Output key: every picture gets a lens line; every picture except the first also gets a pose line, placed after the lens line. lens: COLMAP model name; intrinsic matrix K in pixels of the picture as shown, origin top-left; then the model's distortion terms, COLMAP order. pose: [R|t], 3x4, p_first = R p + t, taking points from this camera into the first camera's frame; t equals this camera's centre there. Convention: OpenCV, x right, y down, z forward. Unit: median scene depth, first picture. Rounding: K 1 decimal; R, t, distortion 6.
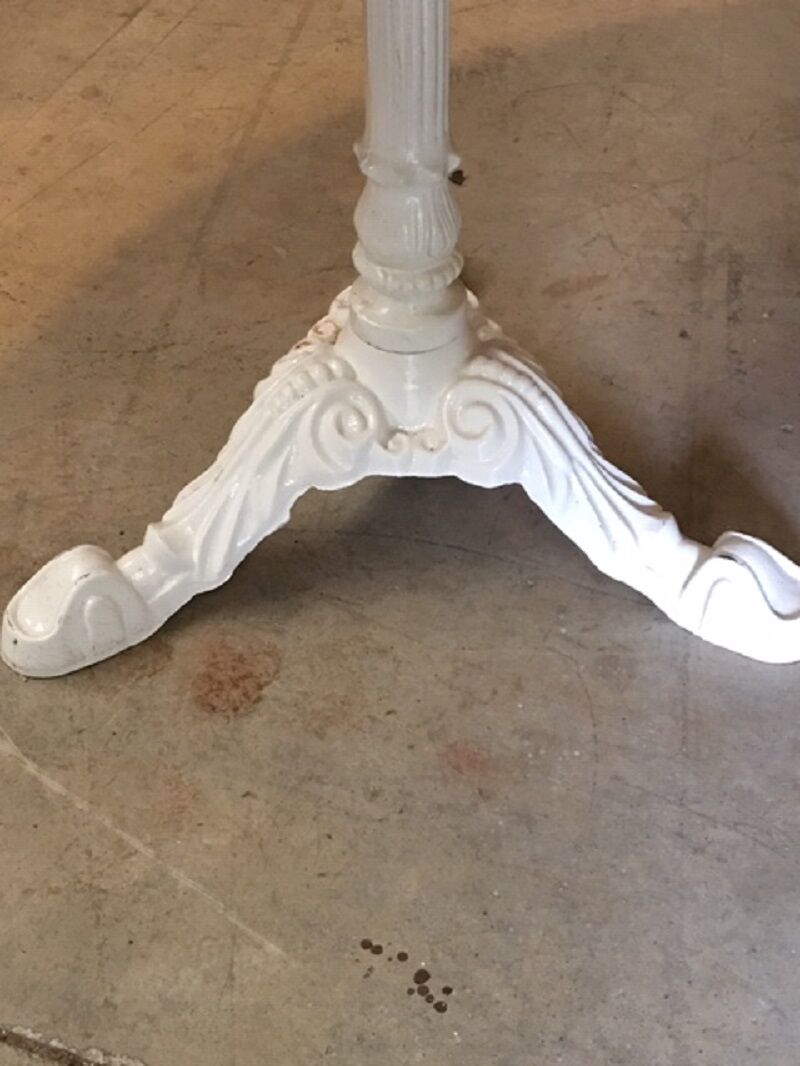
lens RADIAL K [[1686.7, 0, 400.0], [0, 1686.7, 533.0], [0, 0, 1]] dist [0.010544, 0.033116]
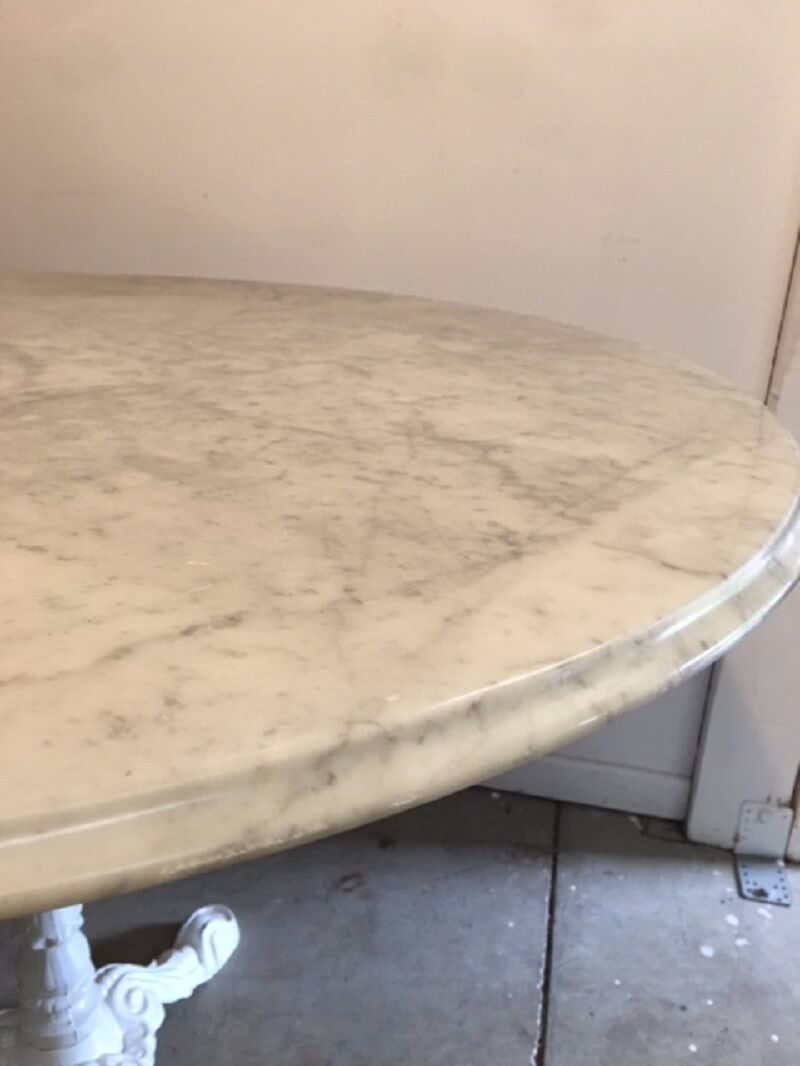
lens RADIAL K [[908.5, 0, 398.4], [0, 908.5, 526.5], [0, 0, 1]] dist [0.075041, -0.143717]
pose [[-0.143489, -0.364538, 0.920067, -0.494114], [0.656199, 0.660887, 0.364187, -0.406930], [-0.740820, 0.656003, 0.144379, 0.286798]]
